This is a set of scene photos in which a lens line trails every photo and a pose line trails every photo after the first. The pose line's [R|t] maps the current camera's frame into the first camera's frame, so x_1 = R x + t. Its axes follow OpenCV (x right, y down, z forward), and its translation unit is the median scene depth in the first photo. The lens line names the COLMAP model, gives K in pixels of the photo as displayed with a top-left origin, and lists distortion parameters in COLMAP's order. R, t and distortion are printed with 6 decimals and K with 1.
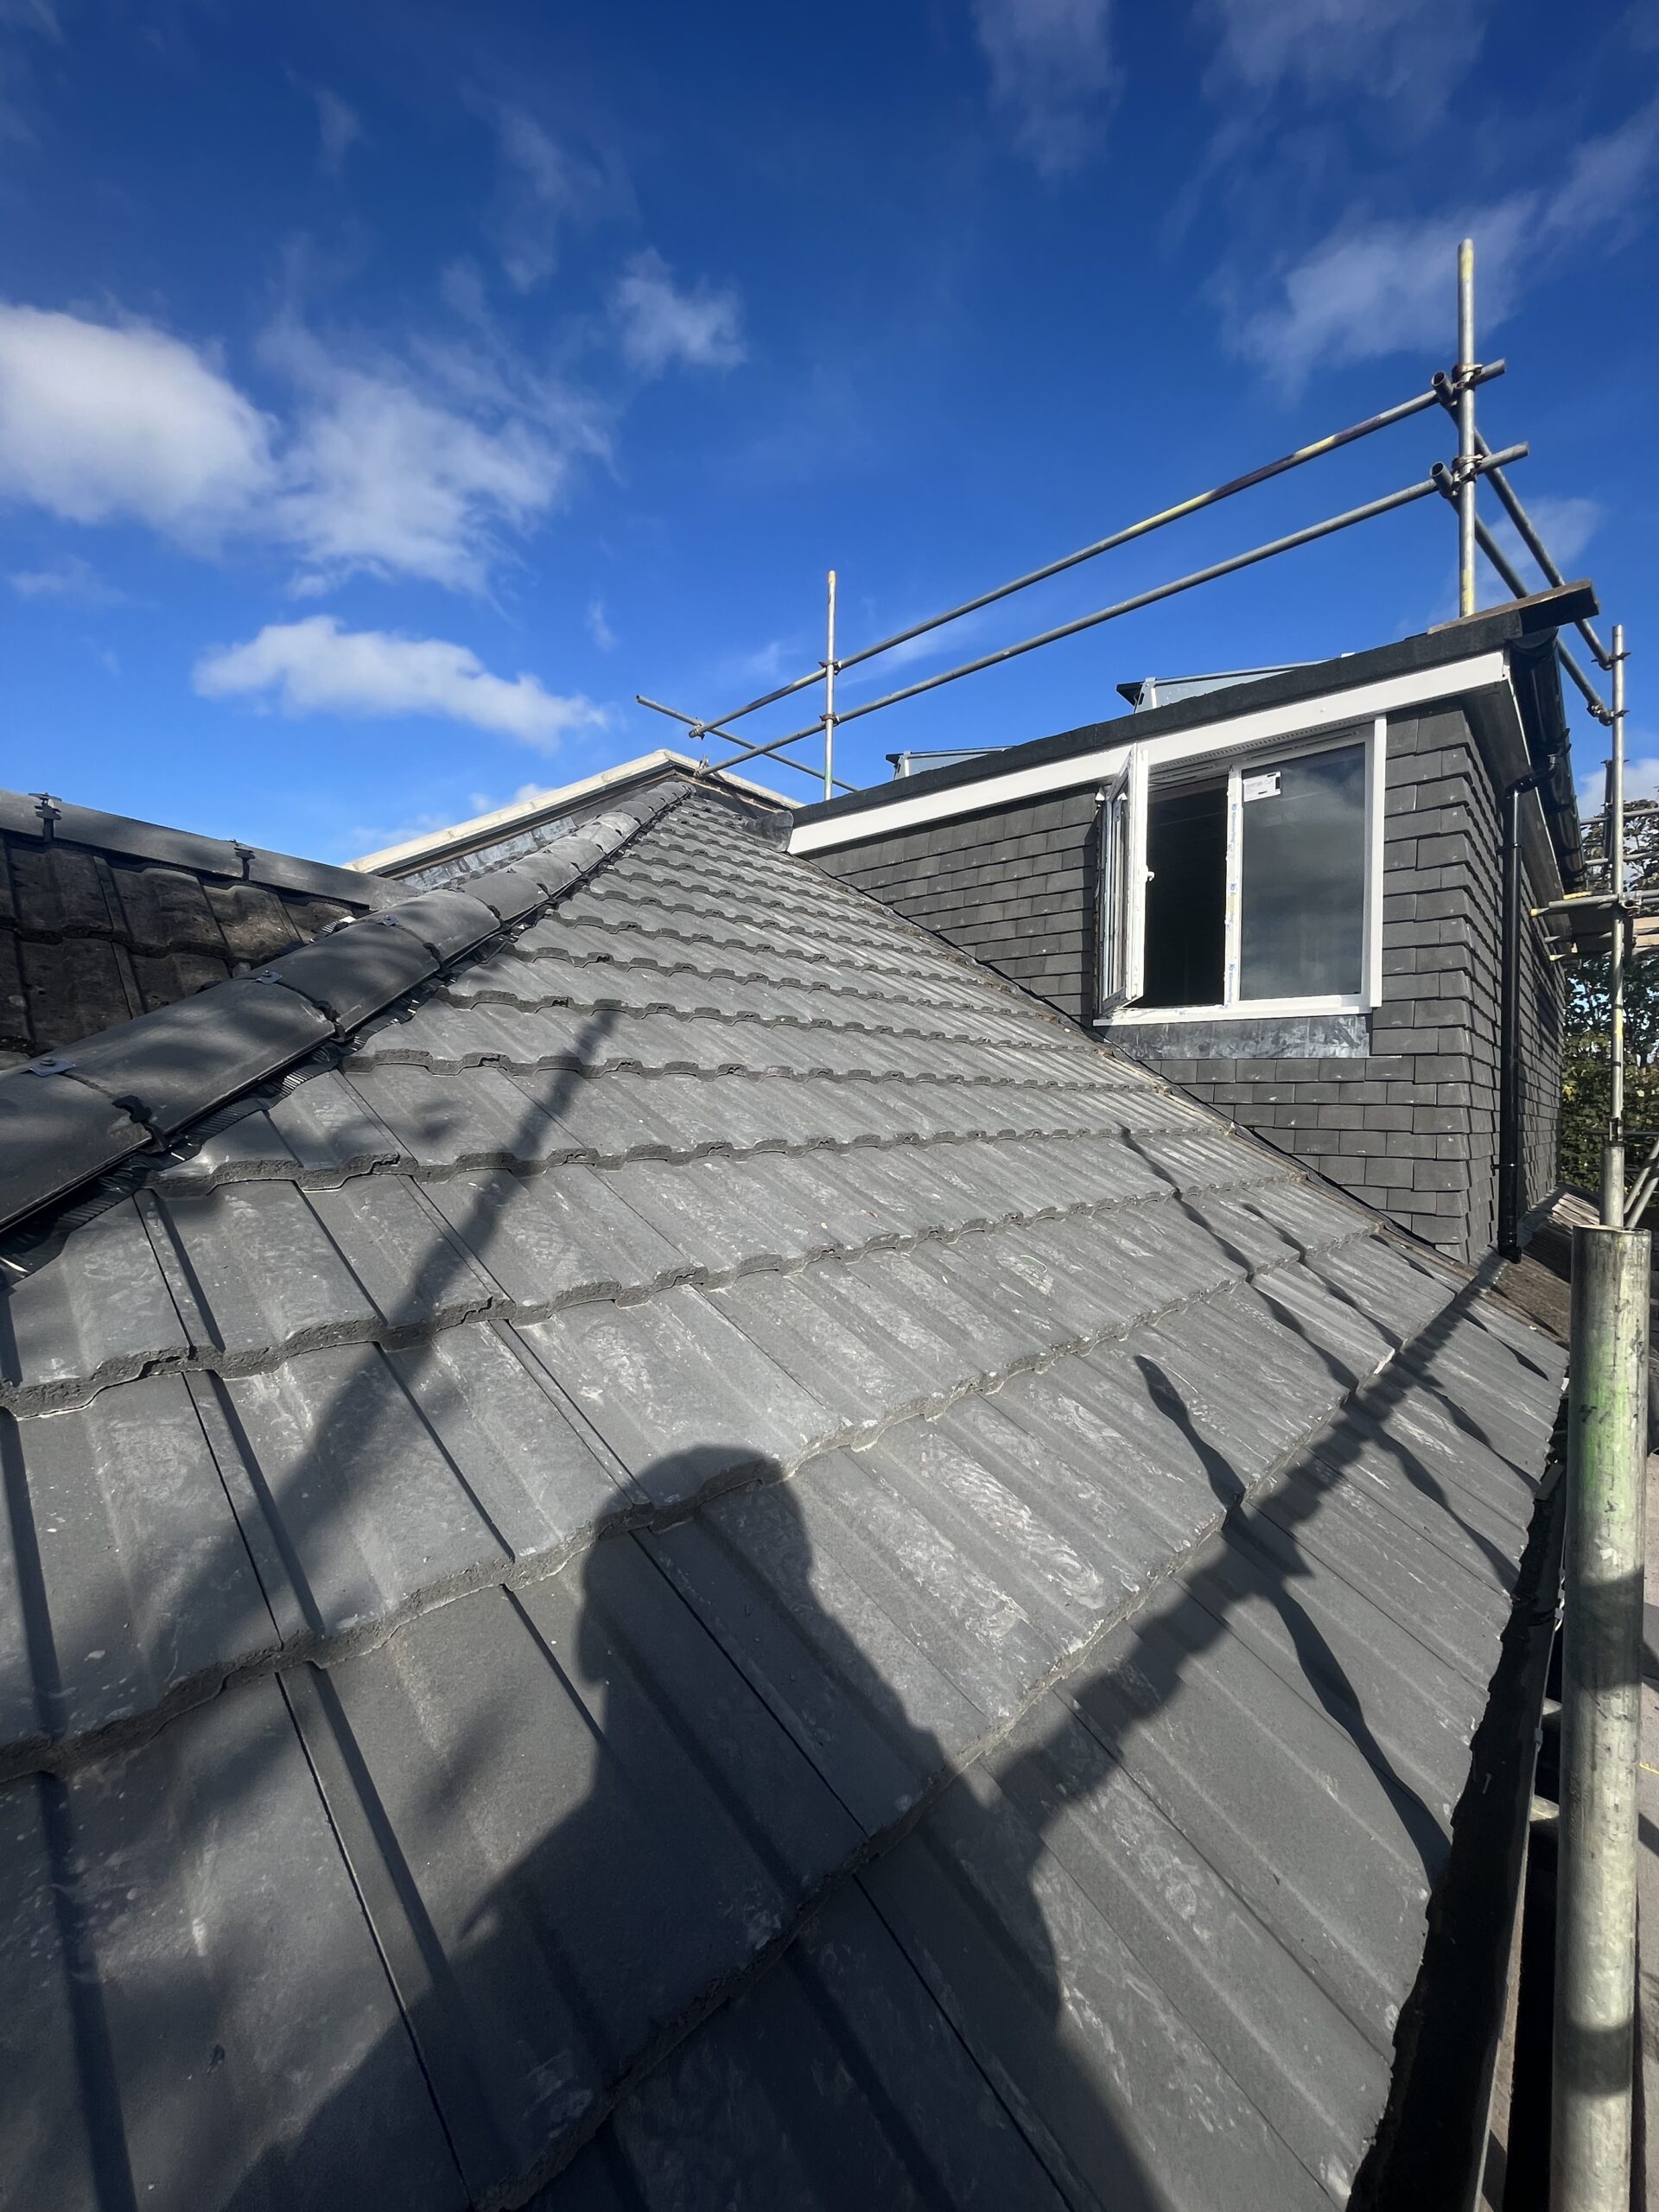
lens RADIAL K [[887.4, 0, 832.1], [0, 887.4, 1109.9], [0, 0, 1]] dist [-0.000023, 0.000366]
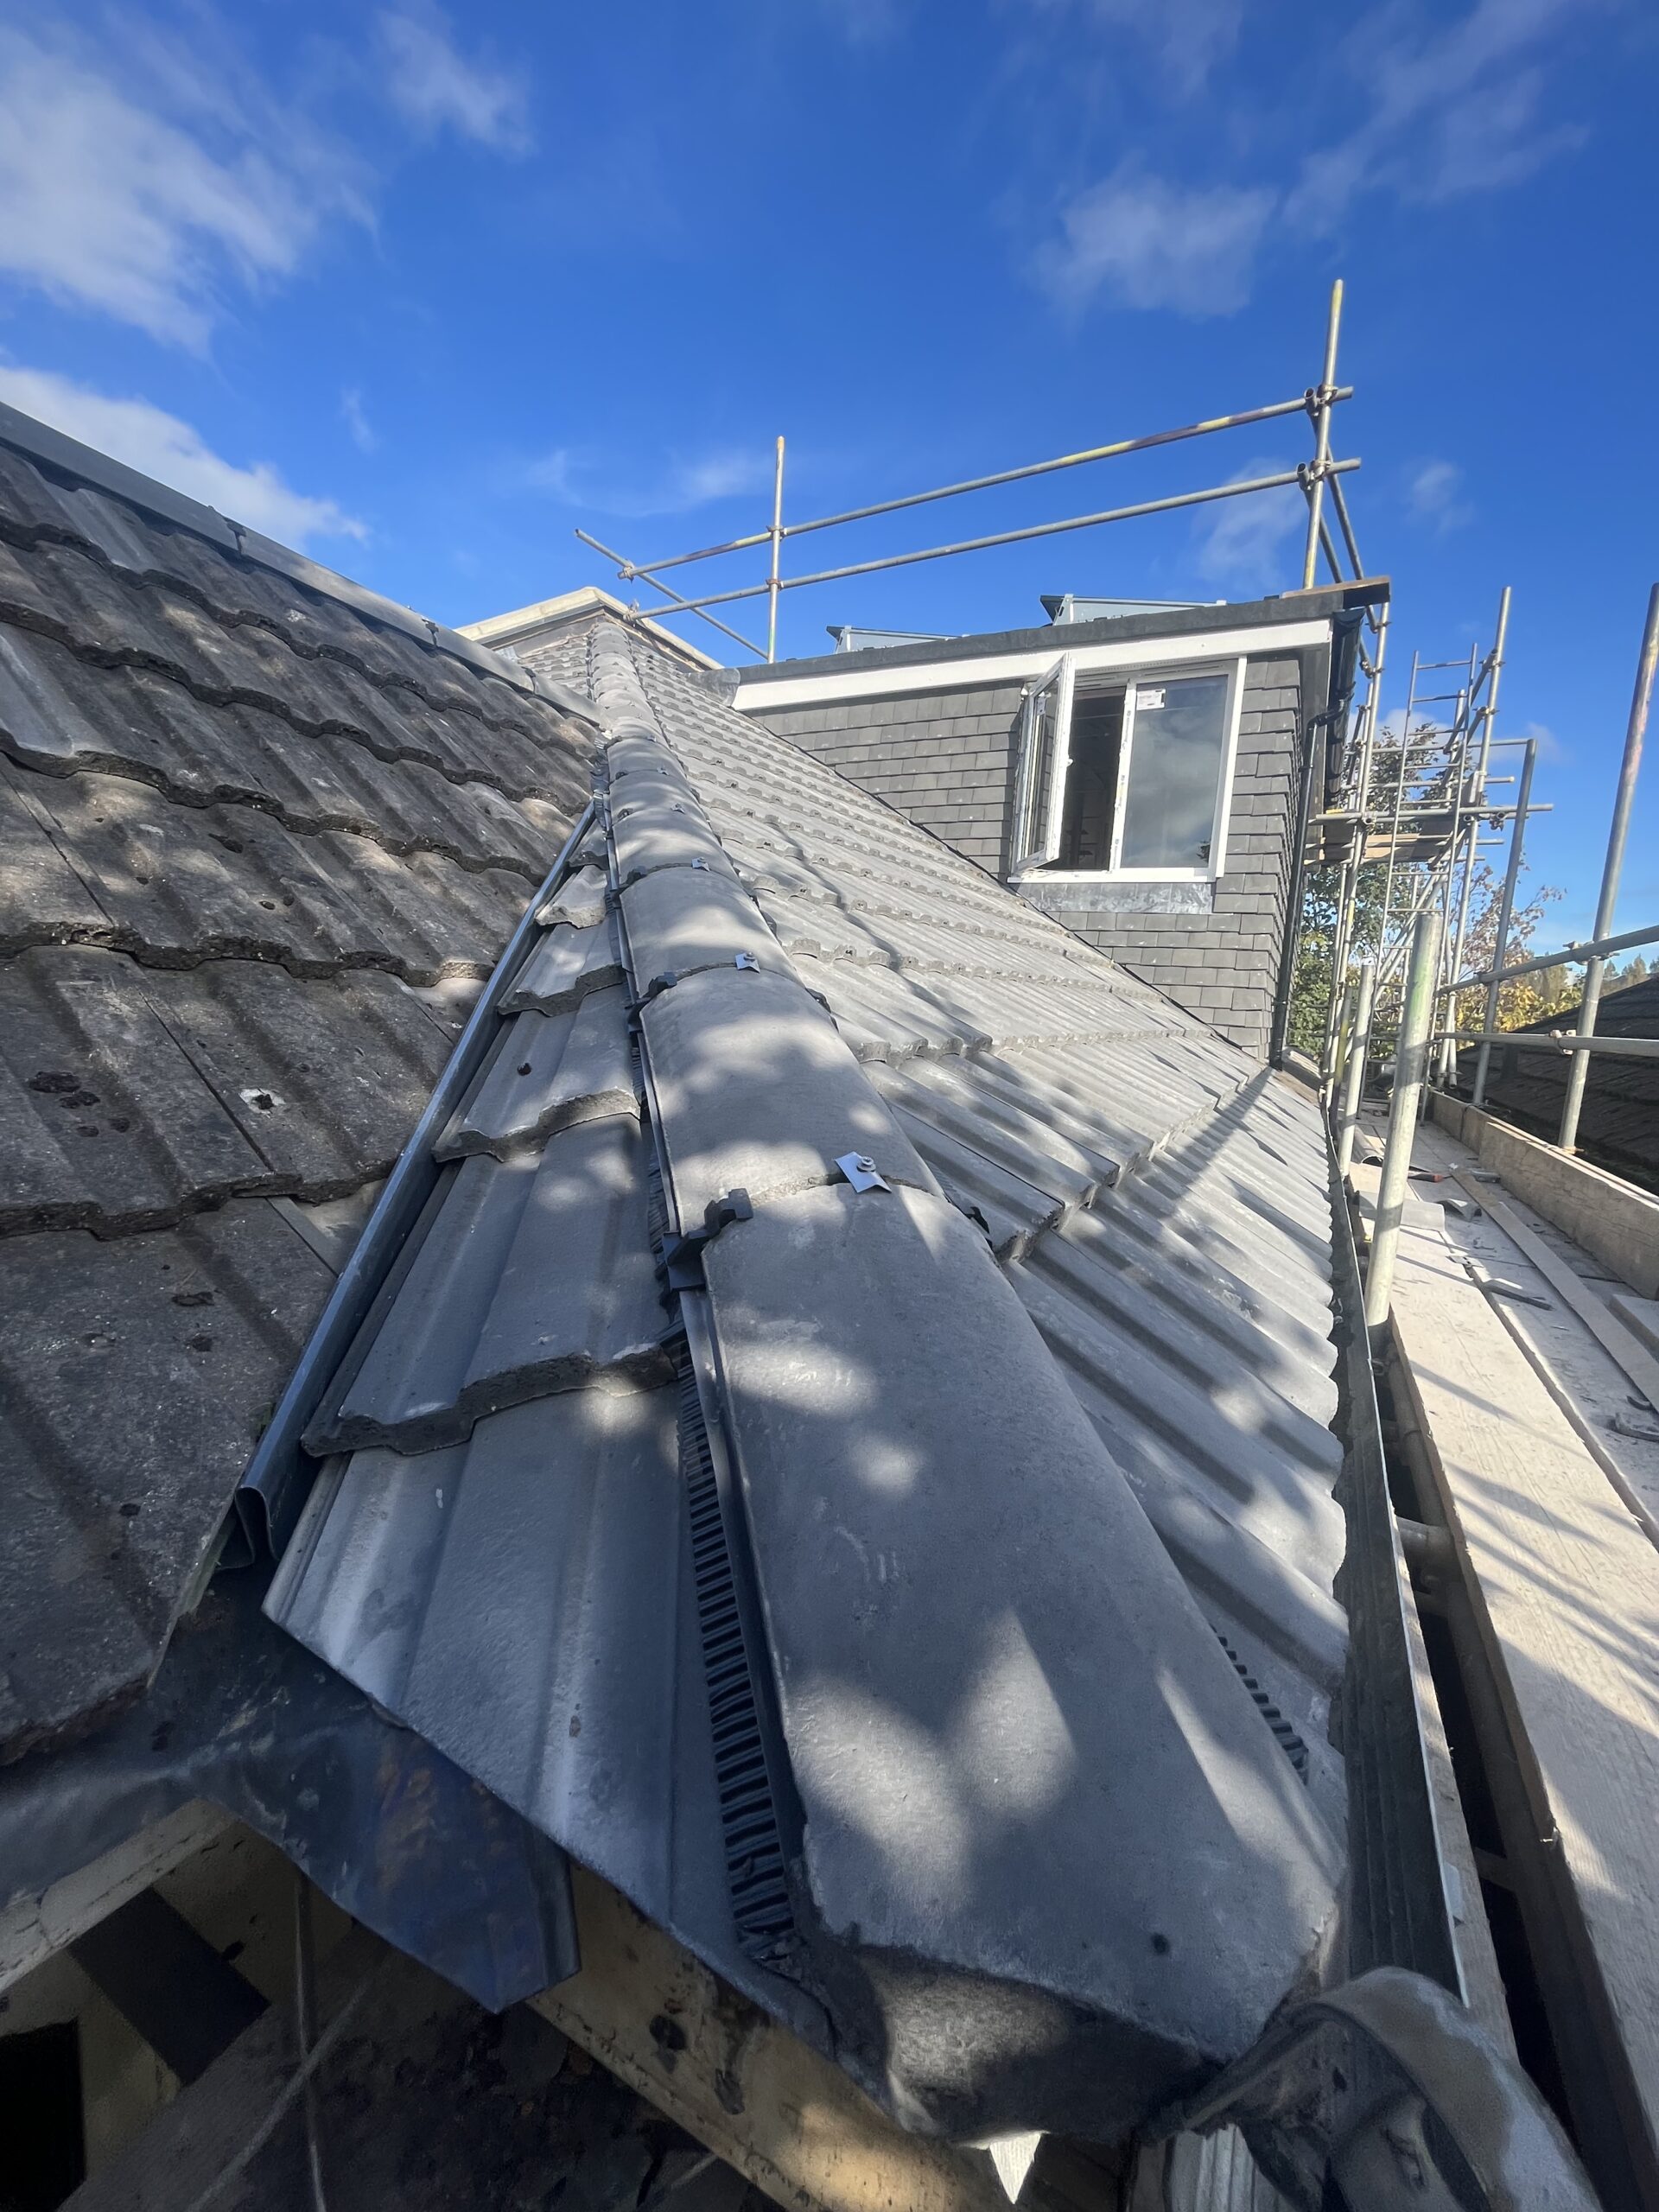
lens RADIAL K [[887.4, 0, 826.8], [0, 887.4, 1105.0], [0, 0, 1]] dist [-0.000023, 0.000366]
pose [[0.973295, 0.012393, 0.229225, -0.260440], [-0.042039, 0.991277, 0.124907, 0.078200], [-0.225677, -0.131208, 0.965326, -0.215094]]
